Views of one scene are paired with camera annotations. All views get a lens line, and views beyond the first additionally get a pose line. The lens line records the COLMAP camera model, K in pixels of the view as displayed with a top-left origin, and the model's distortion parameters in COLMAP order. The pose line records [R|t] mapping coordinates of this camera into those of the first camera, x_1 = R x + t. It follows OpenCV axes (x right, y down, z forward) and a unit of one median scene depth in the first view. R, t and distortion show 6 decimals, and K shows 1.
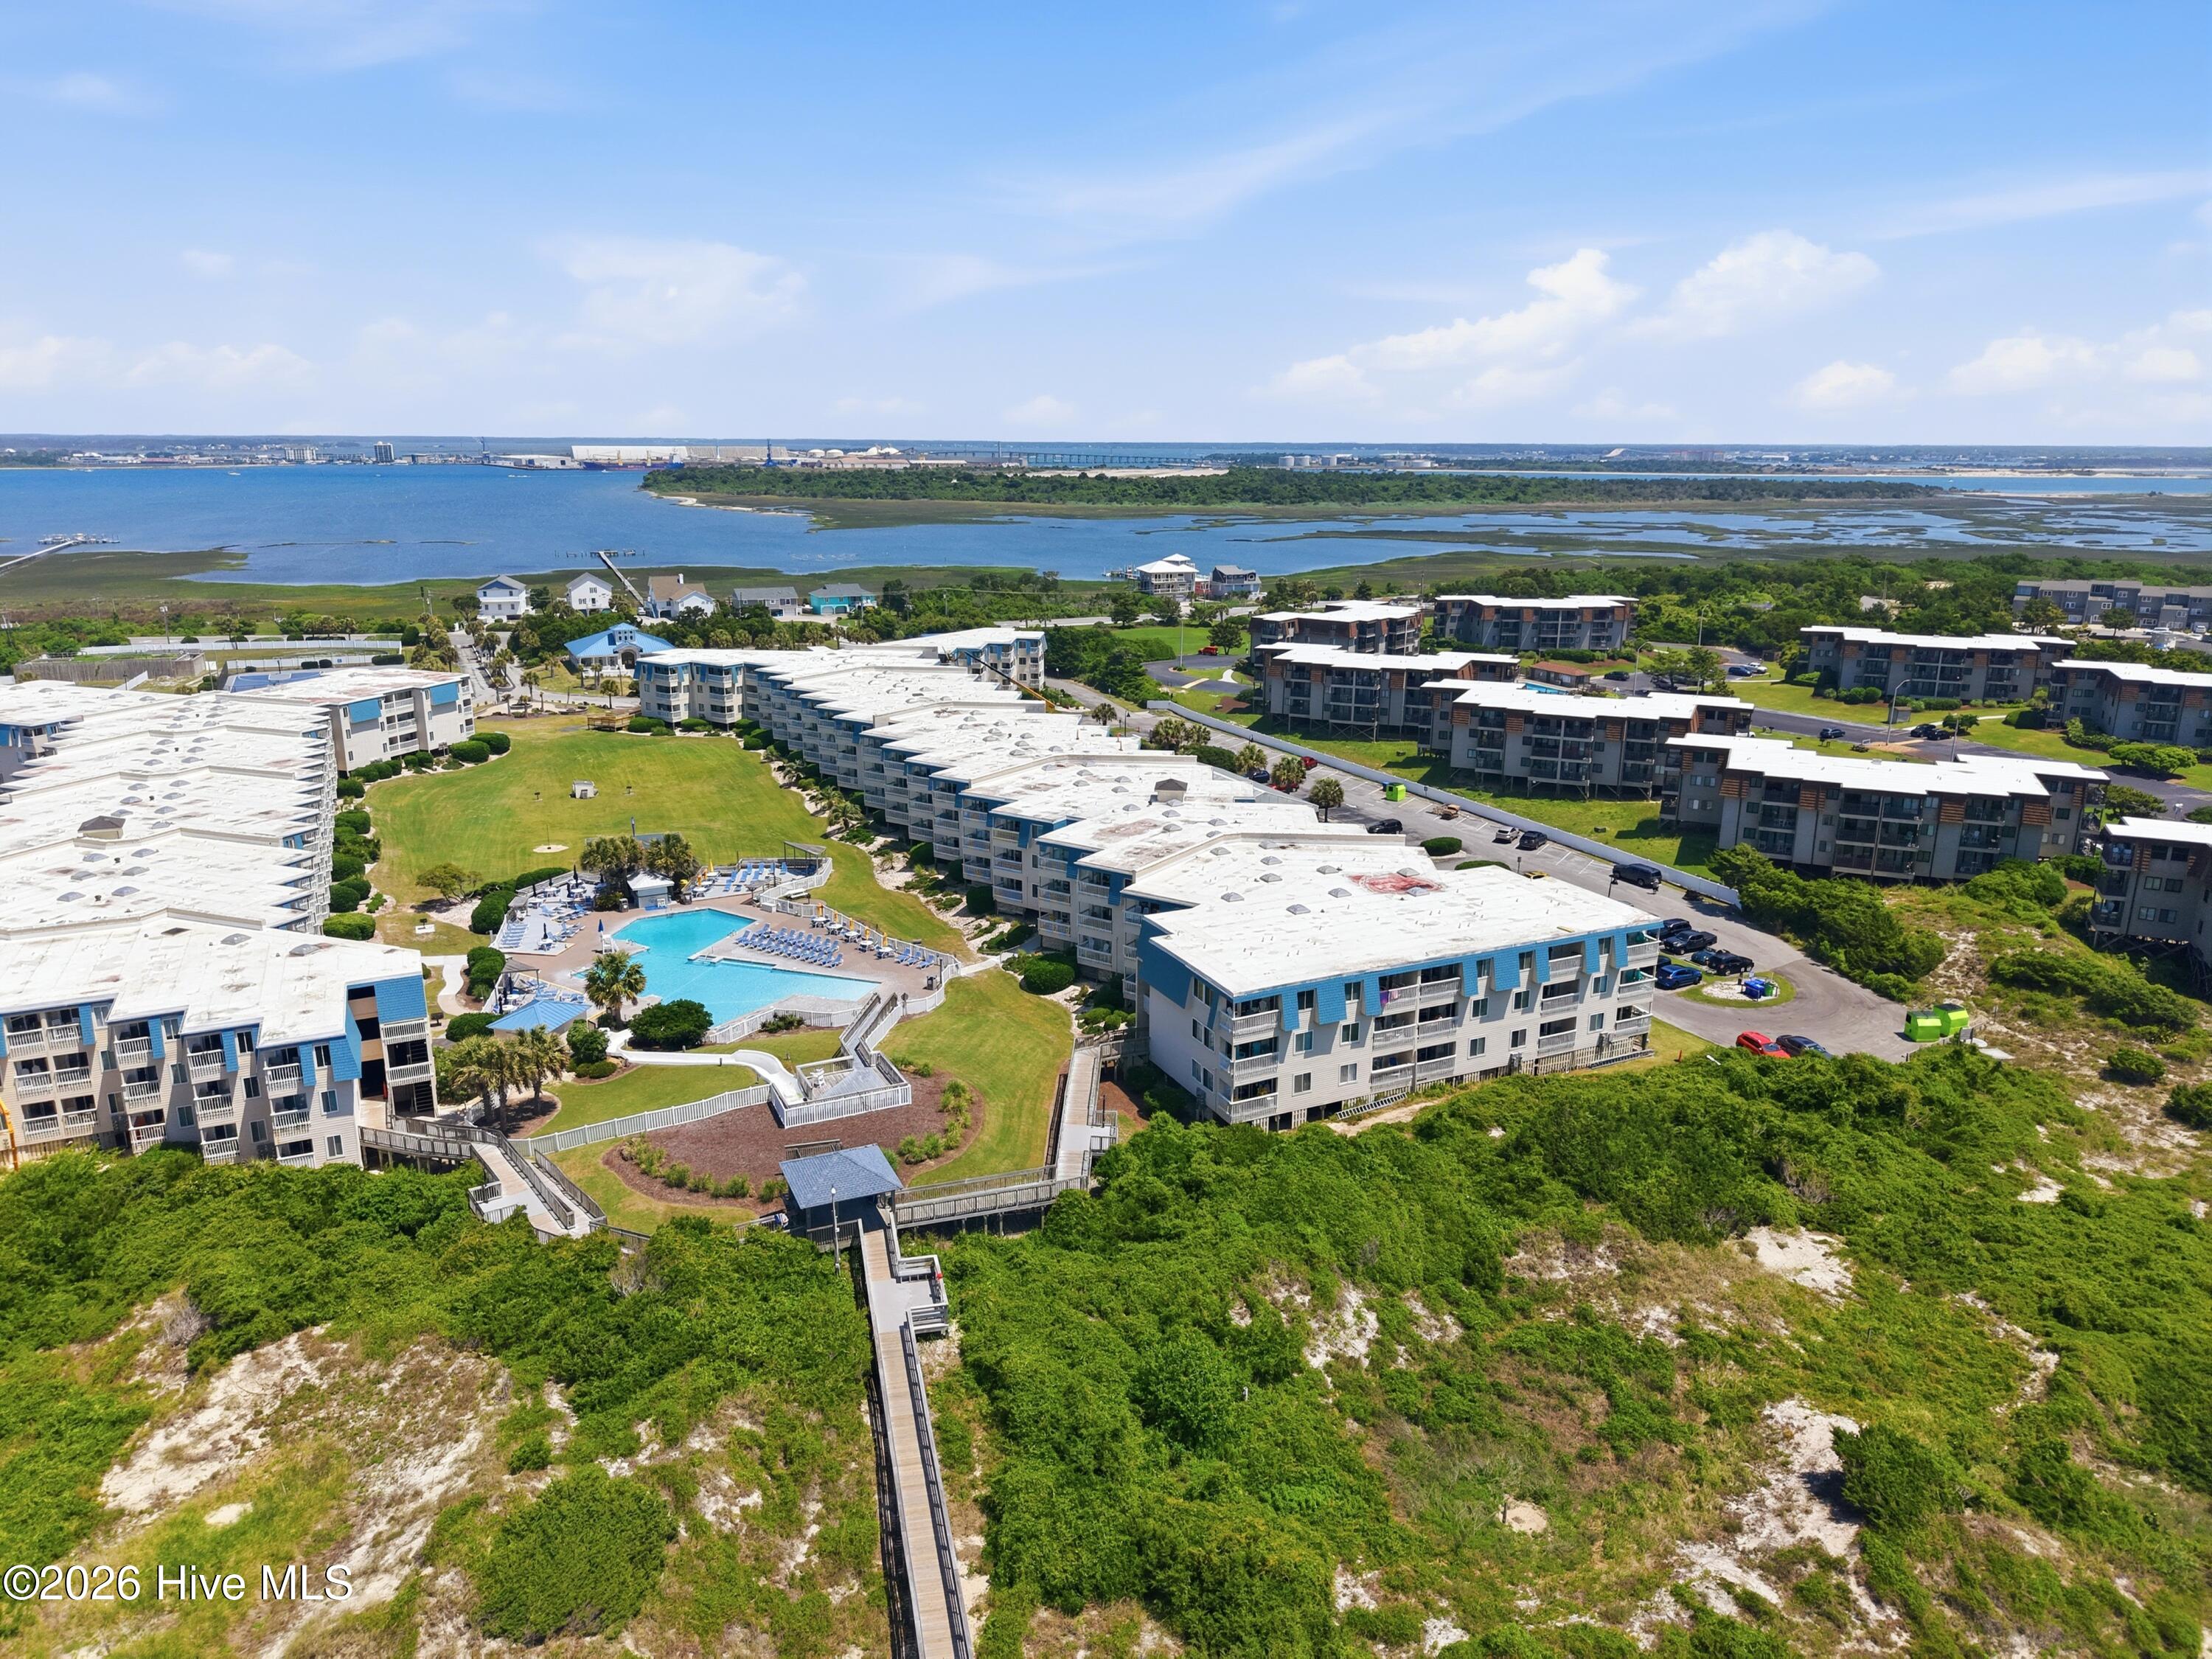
lens RADIAL K [[1477.0, 0, 1106.0], [0, 1477.0, 829.5], [0, 0, 1]] dist [0.032881, -0.040076]
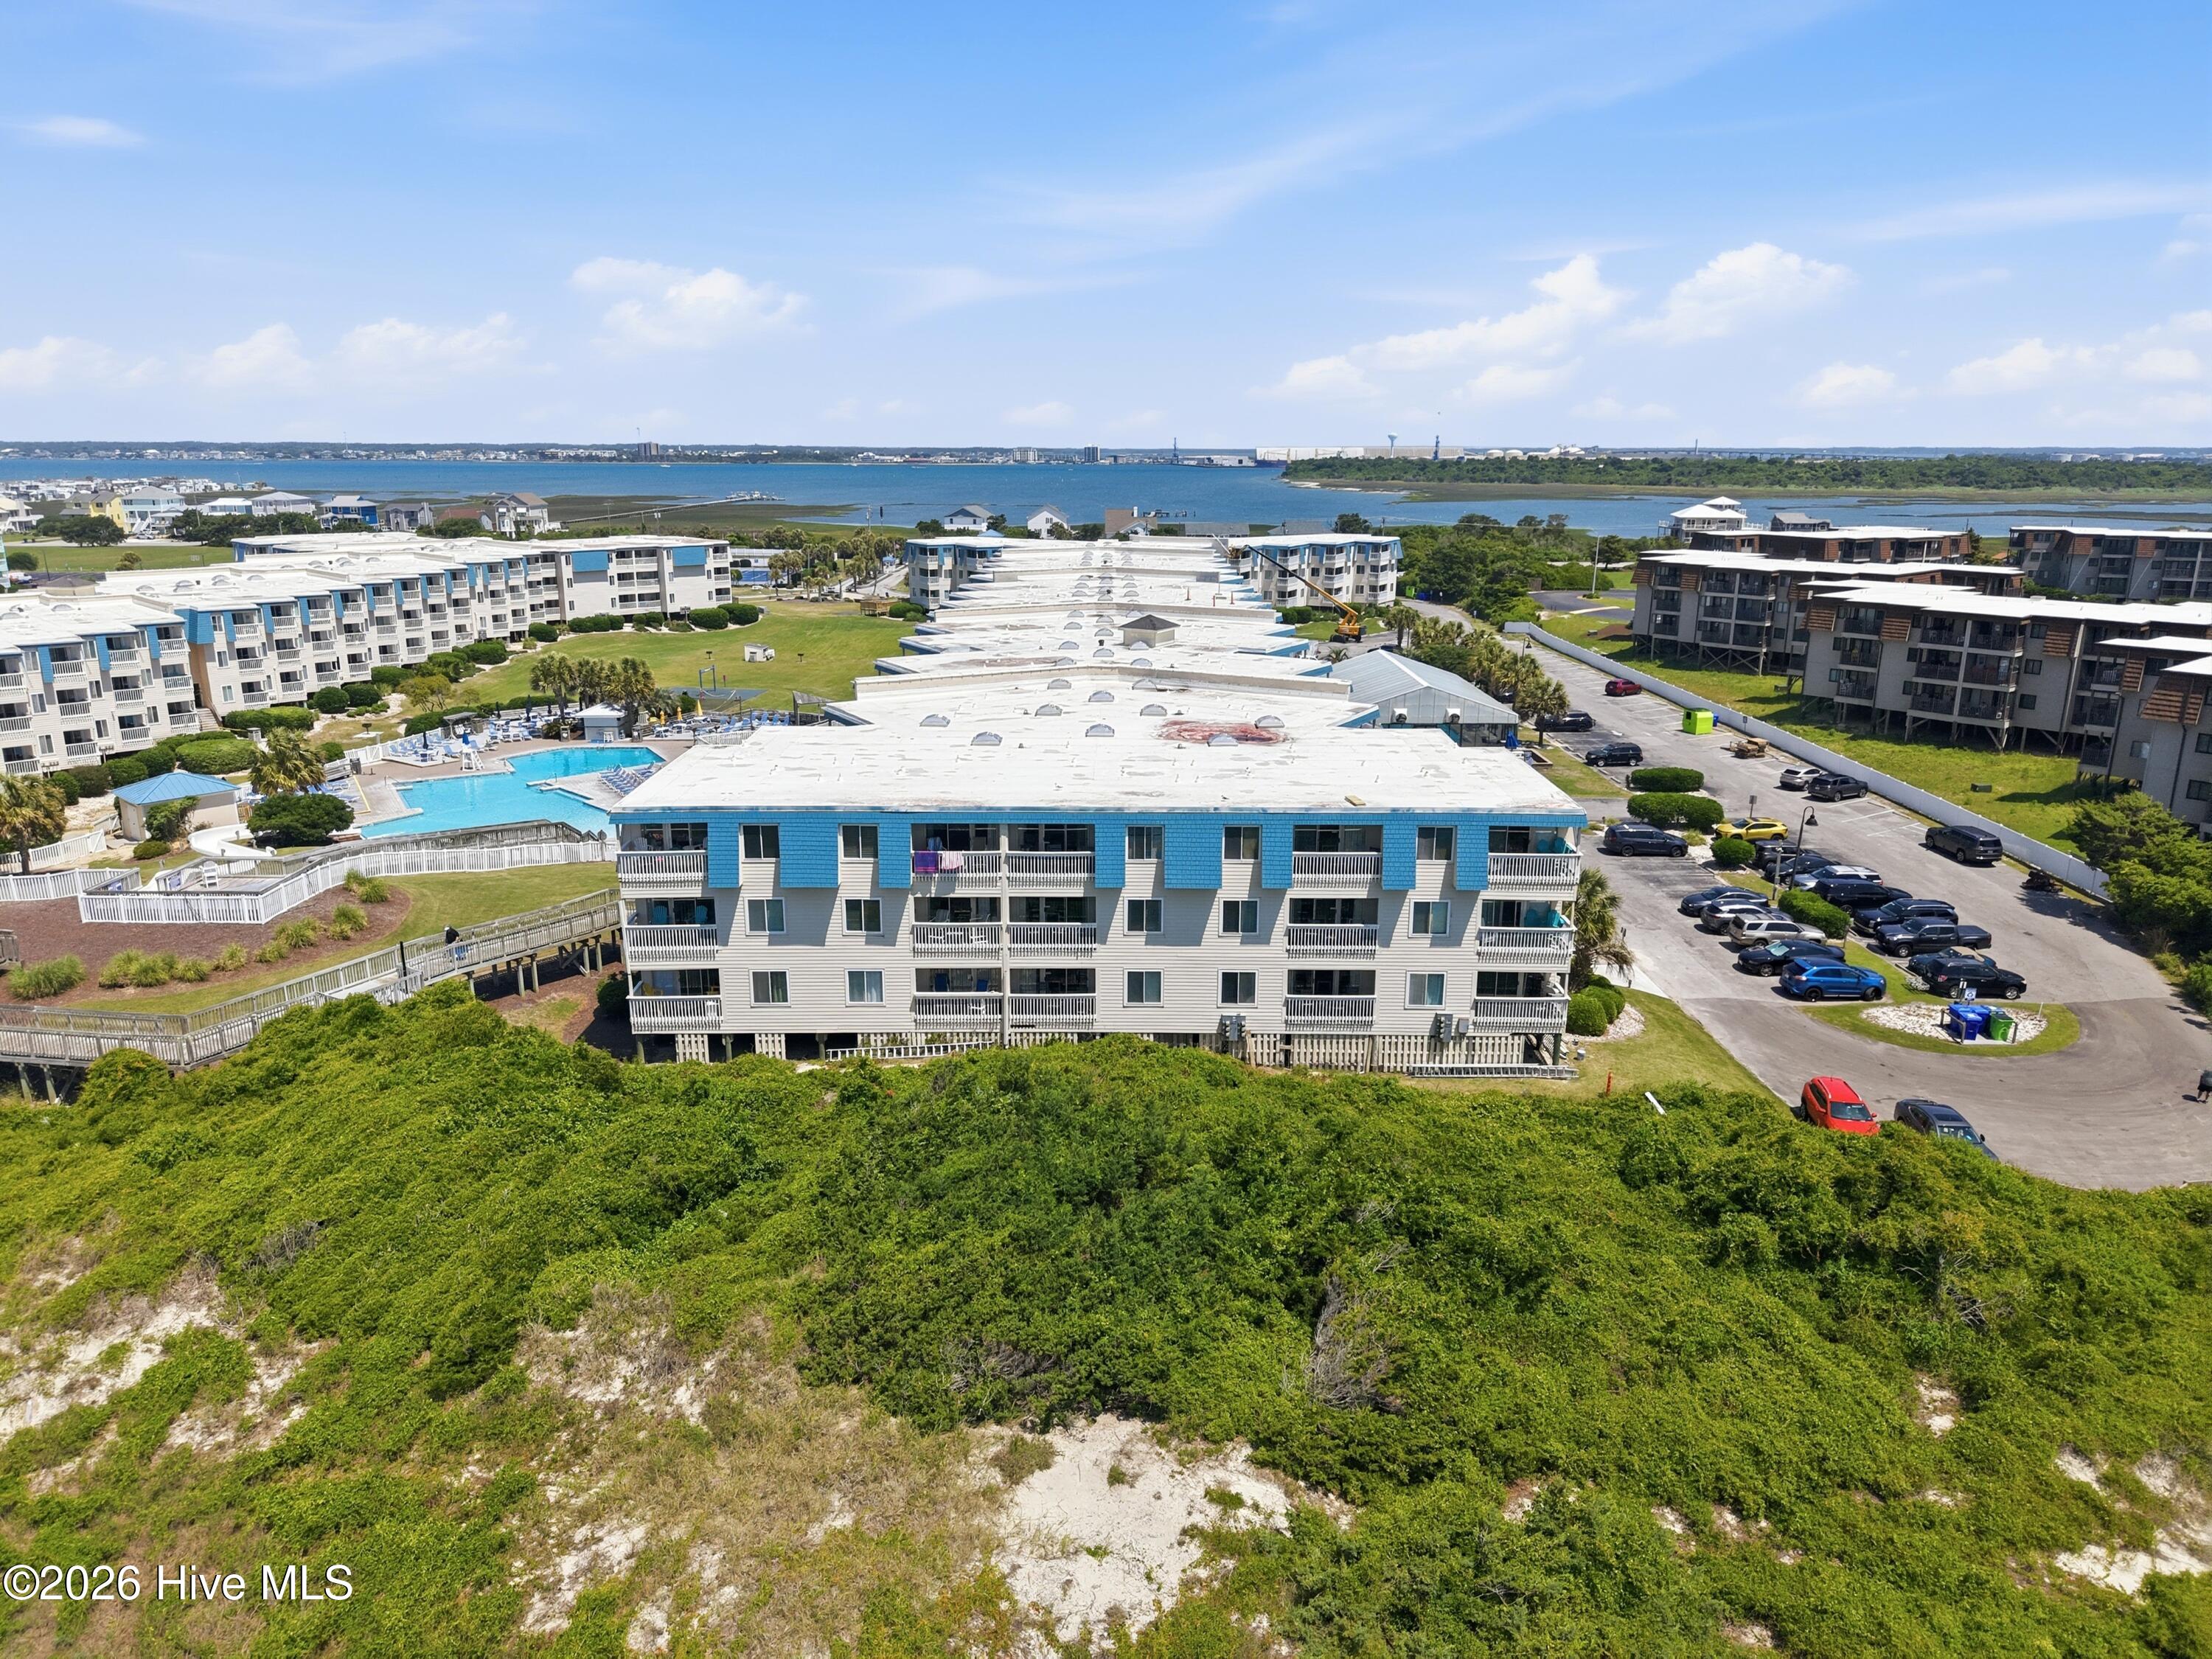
lens RADIAL K [[1477.0, 0, 1106.0], [0, 1477.0, 829.5], [0, 0, 1]] dist [0.032881, -0.040076]
pose [[0.898200, 0.106580, -0.426471, 0.462323], [-0.109819, 0.993805, 0.017072, 0.079435], [0.425649, 0.031501, 0.904340, 0.489827]]
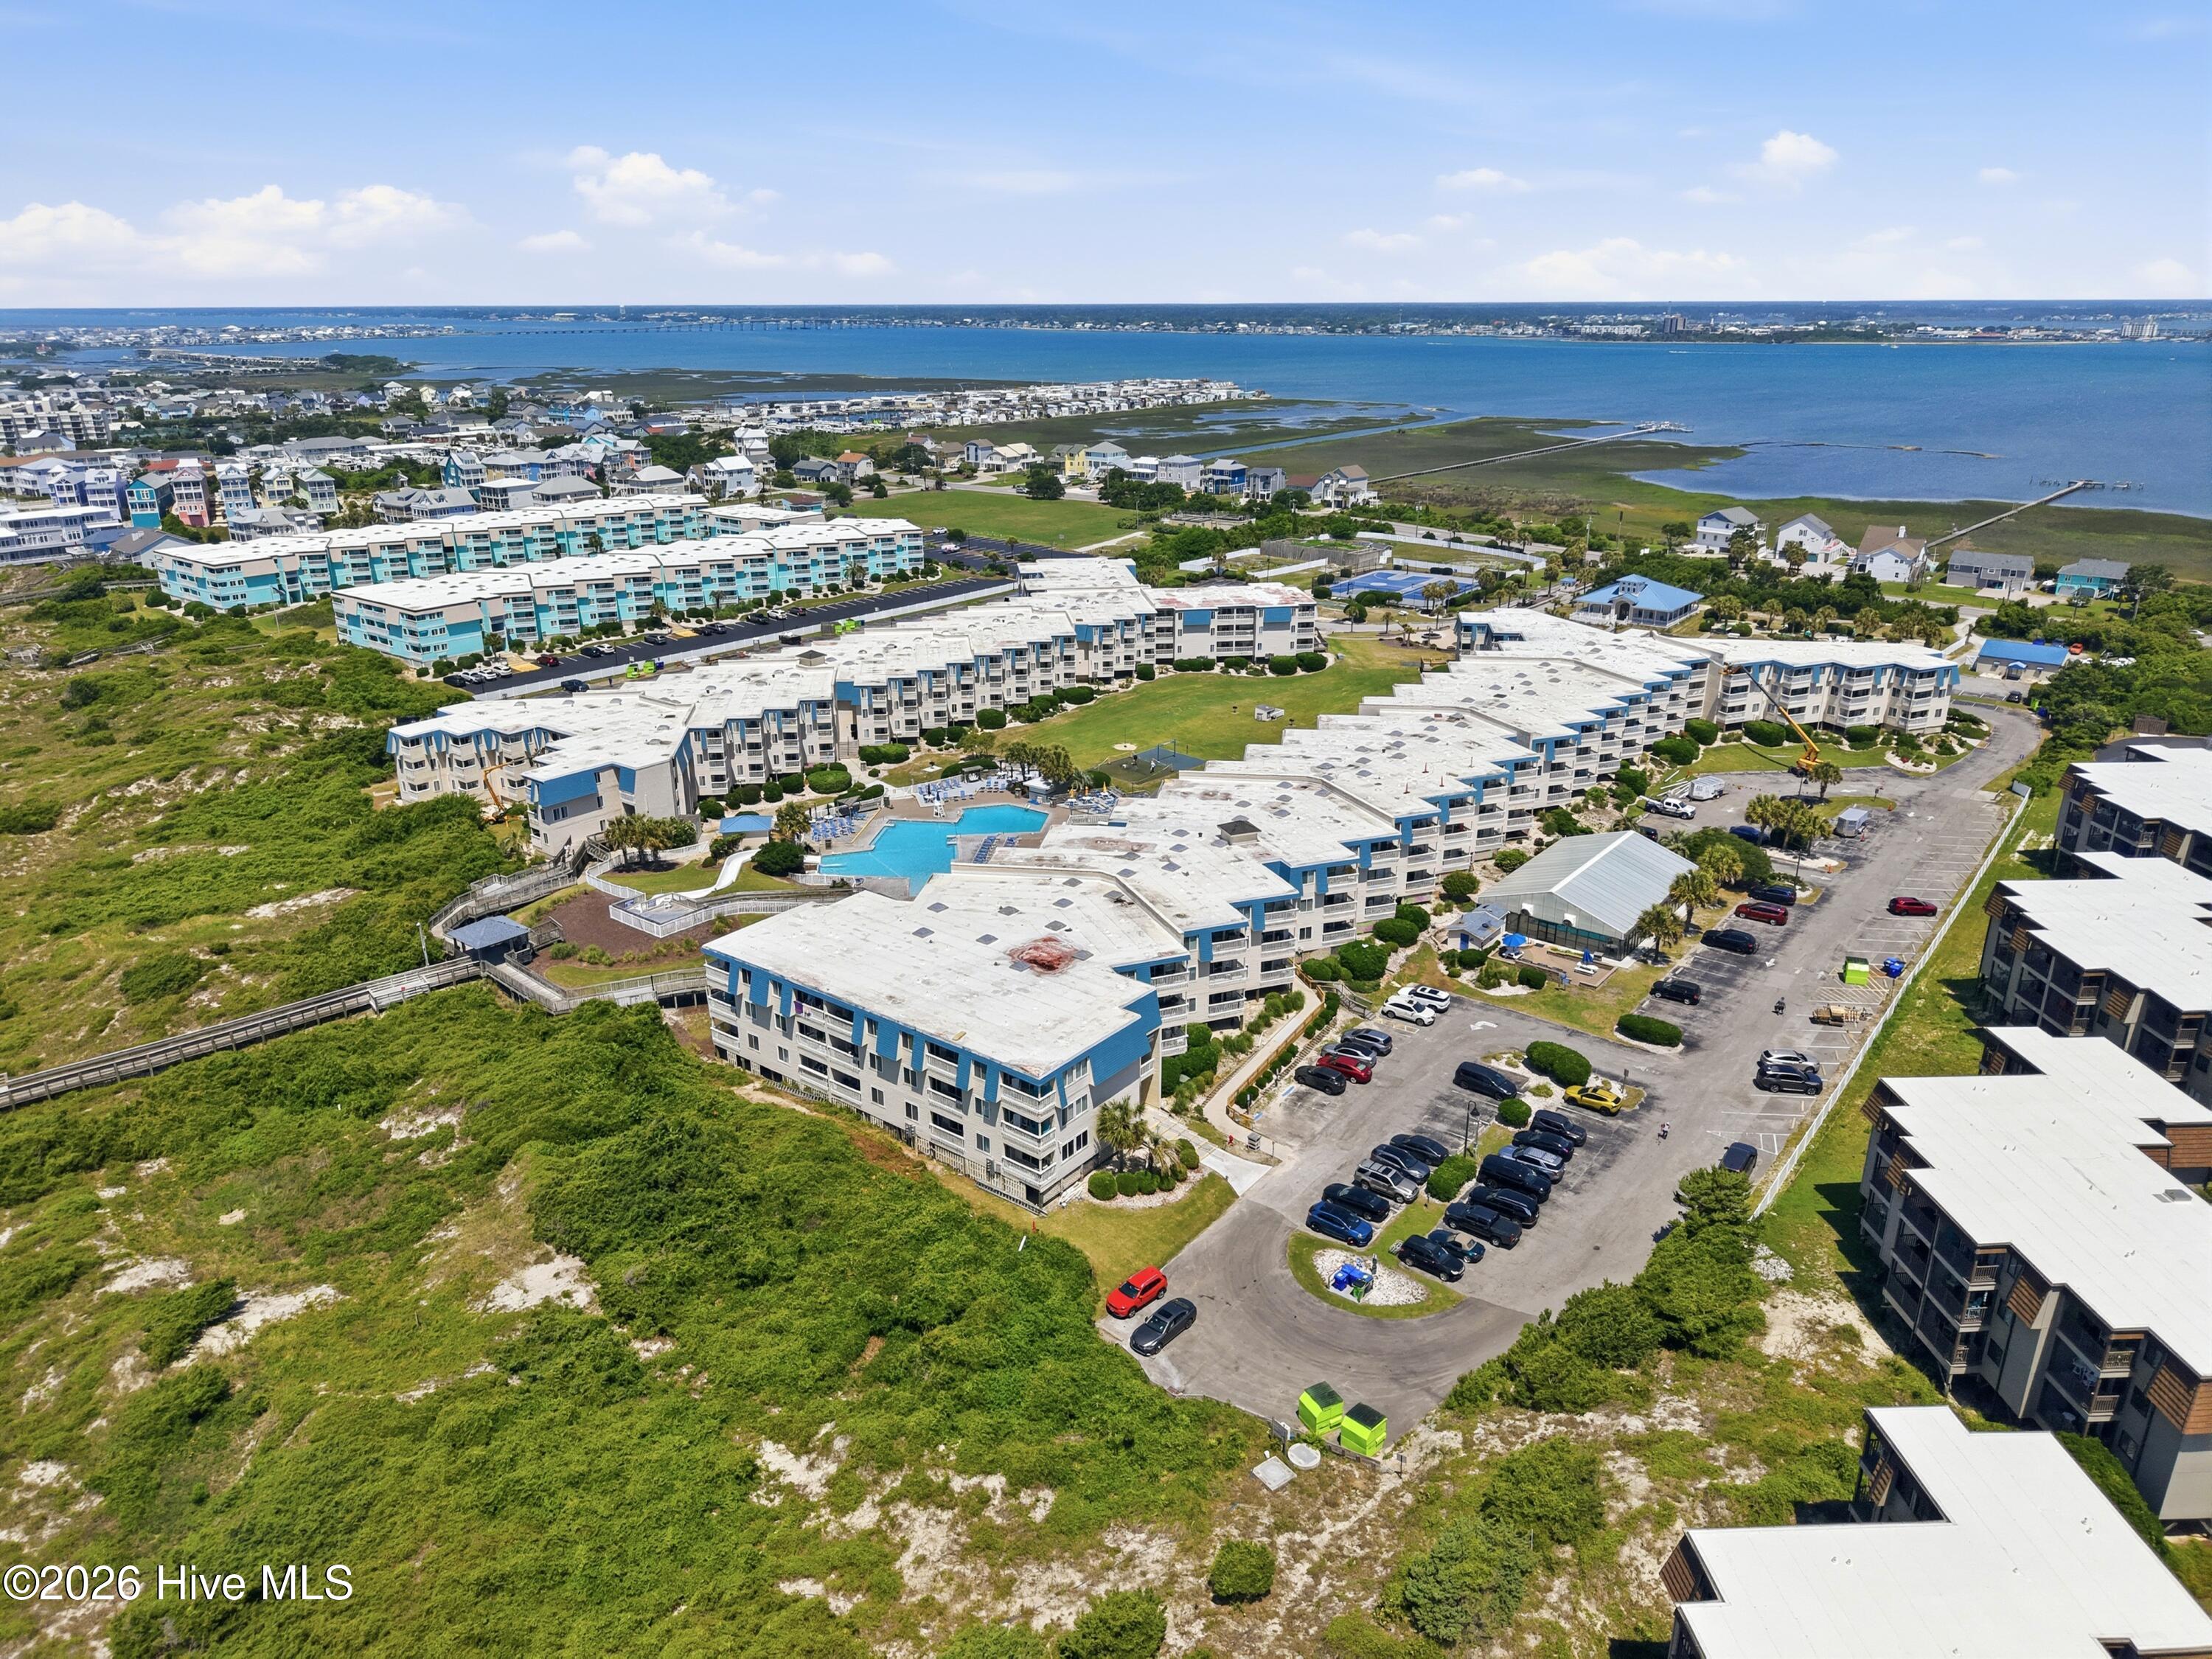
lens RADIAL K [[1477.0, 0, 1106.0], [0, 1477.0, 829.5], [0, 0, 1]] dist [0.032881, -0.040076]
pose [[0.437475, 0.295194, -0.849398, 1.176514], [-0.223003, 0.950690, 0.215541, -0.307553], [0.871140, 0.095124, 0.481732, 0.598763]]
